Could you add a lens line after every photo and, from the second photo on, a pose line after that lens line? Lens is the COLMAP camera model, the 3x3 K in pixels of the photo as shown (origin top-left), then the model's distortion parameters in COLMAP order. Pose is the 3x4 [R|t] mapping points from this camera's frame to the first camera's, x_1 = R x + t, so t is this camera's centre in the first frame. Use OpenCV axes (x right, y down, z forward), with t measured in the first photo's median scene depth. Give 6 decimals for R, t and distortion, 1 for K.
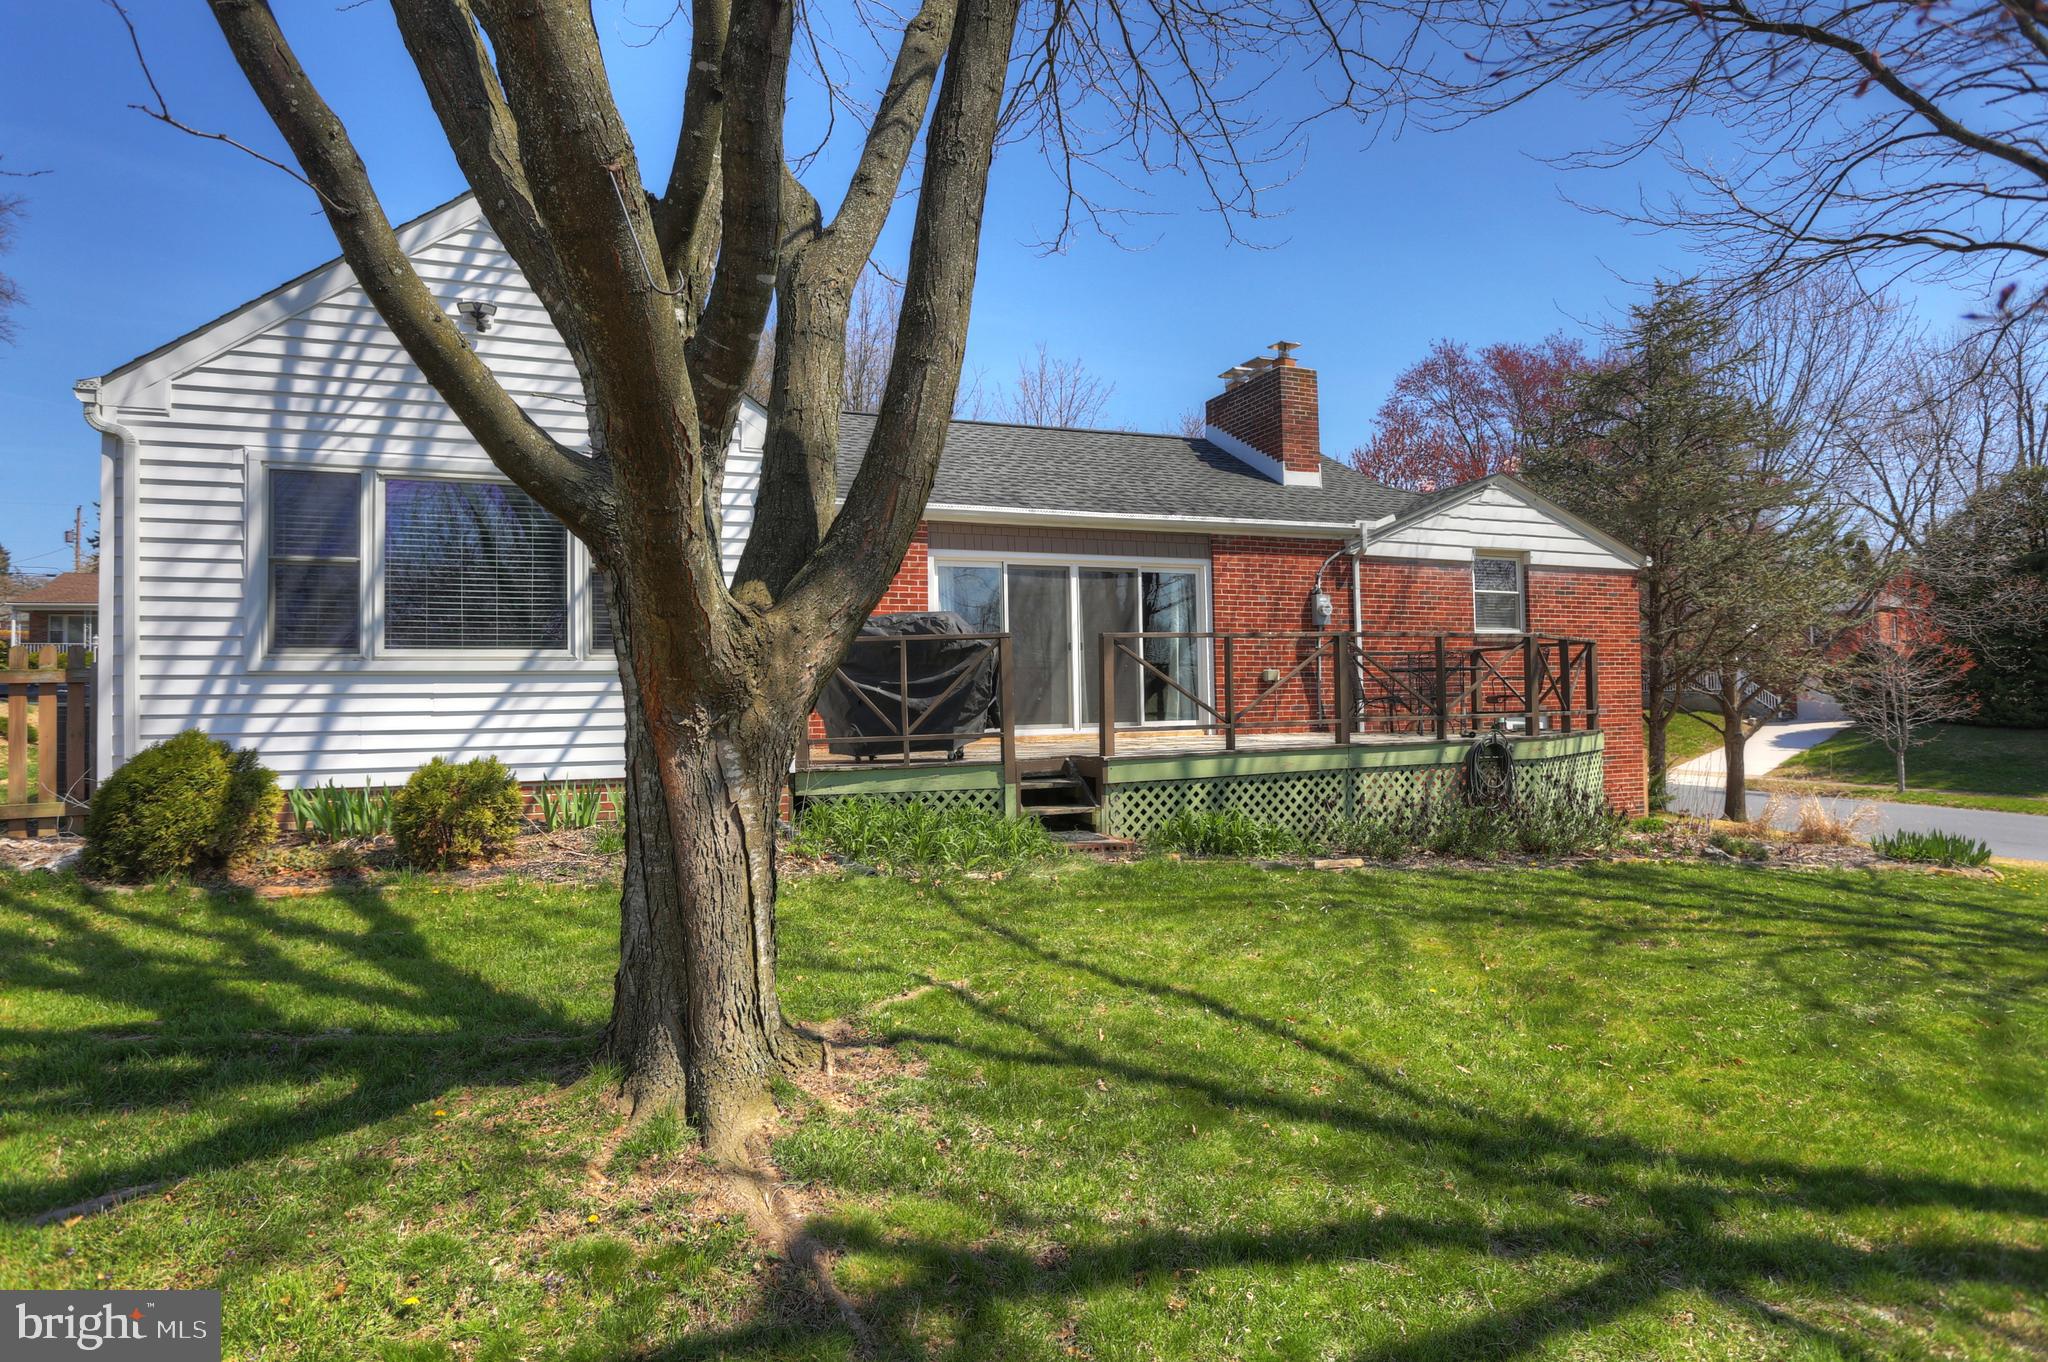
lens RADIAL K [[1131.8, 0, 995.1], [0, 1131.8, 688.2], [0, 0, 1]] dist [-0.056091, 0.001163]
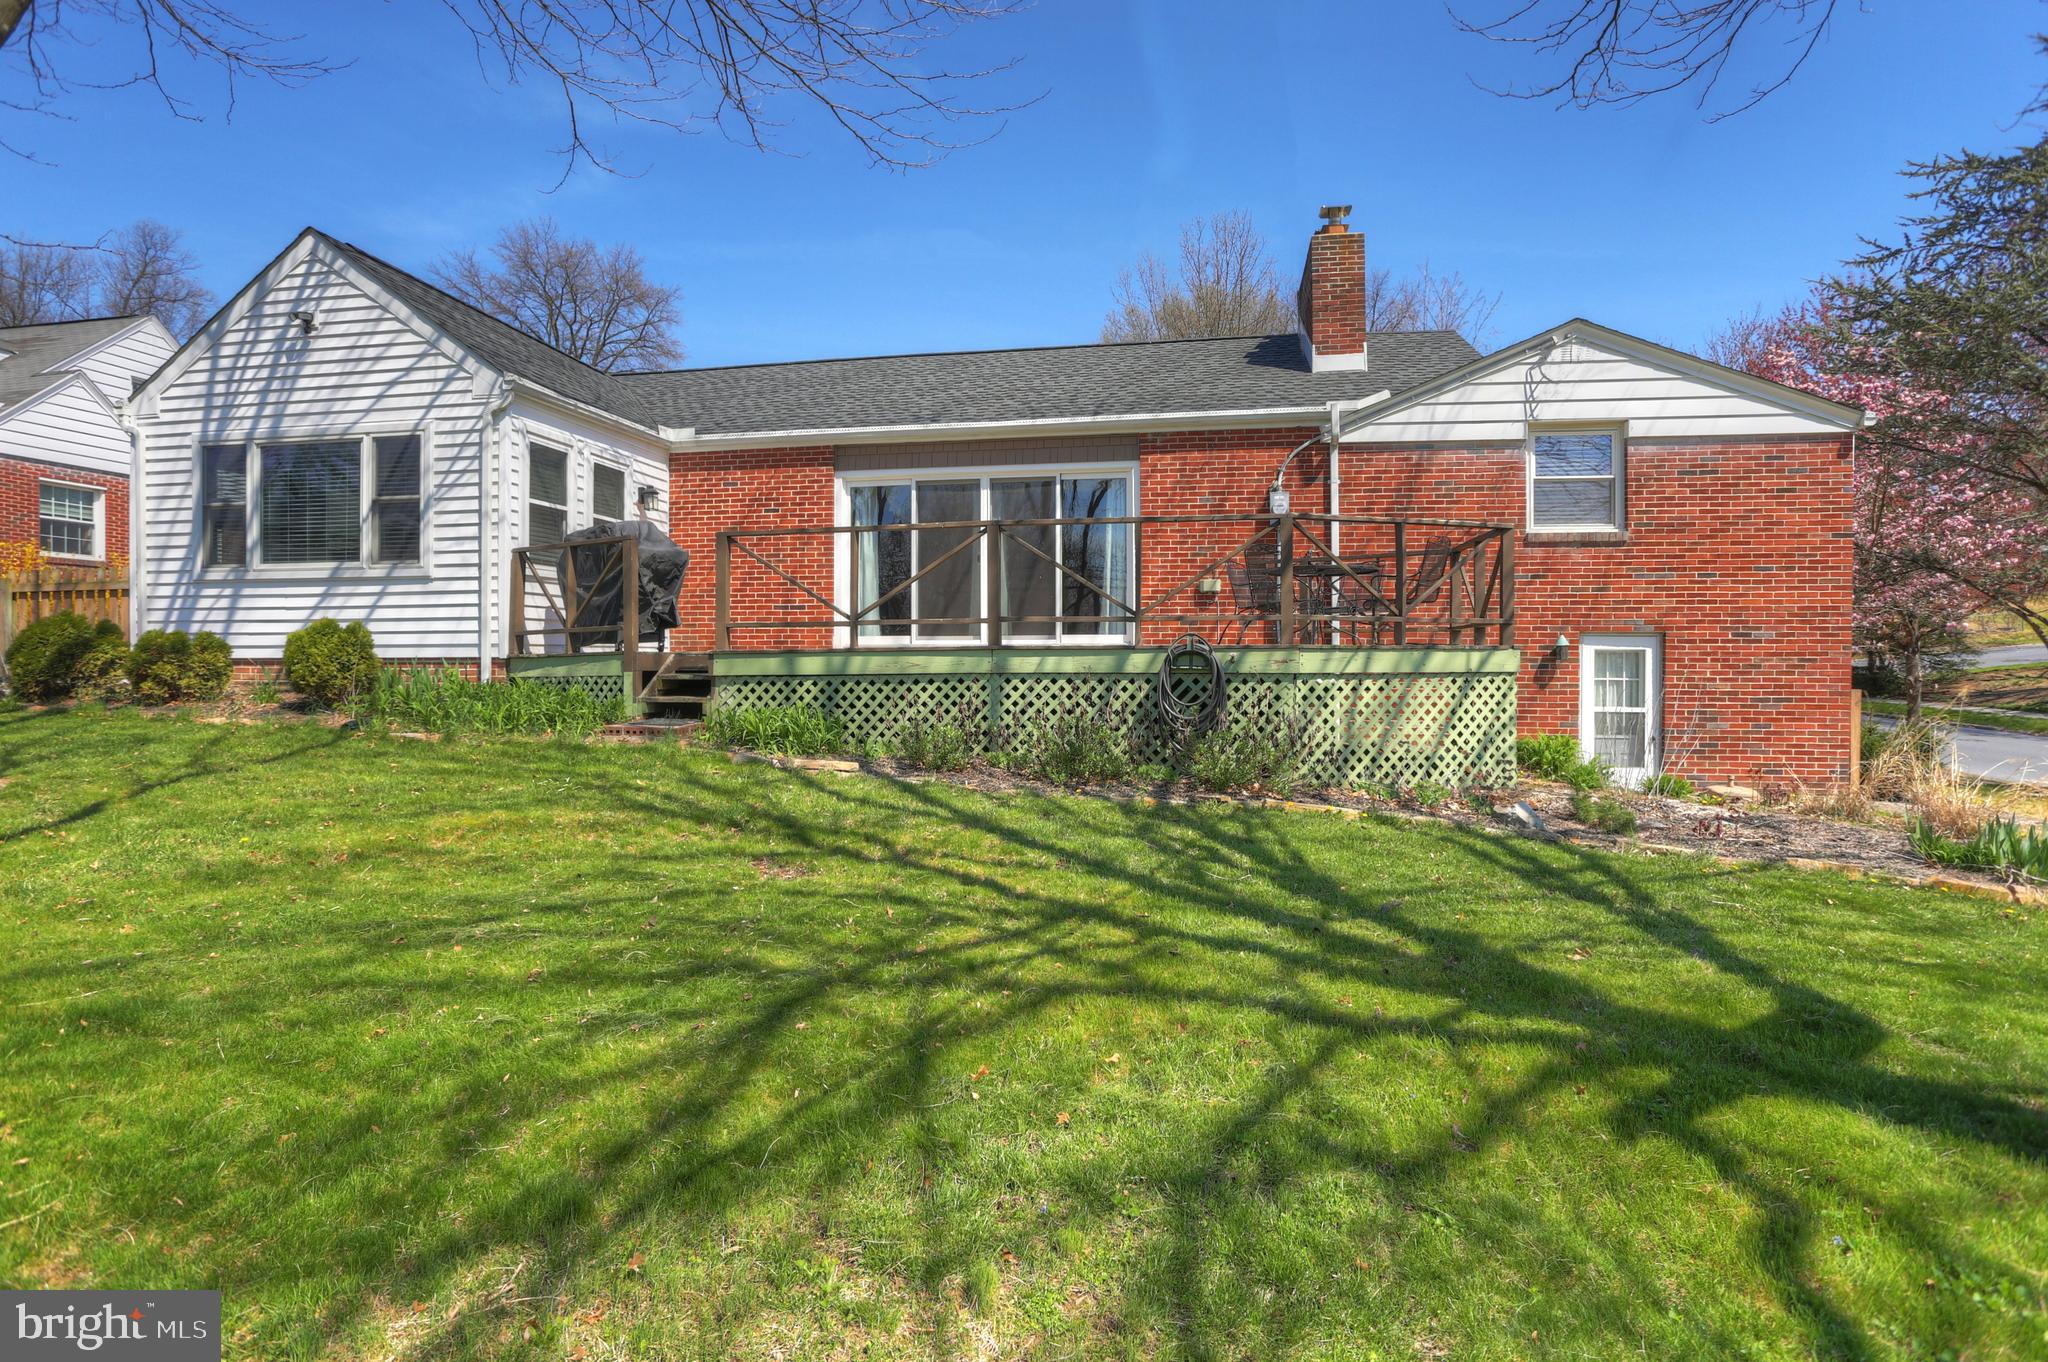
lens RADIAL K [[1032.0, 0, 1024.0], [0, 1032.0, 681.0], [0, 0, 1]] dist [-0.045481, -0.000060]
pose [[0.853386, 0.029488, -0.520445, 0.815422], [-0.006485, 0.998922, 0.045964, 0.041944], [0.521240, -0.035850, 0.852657, 0.322681]]
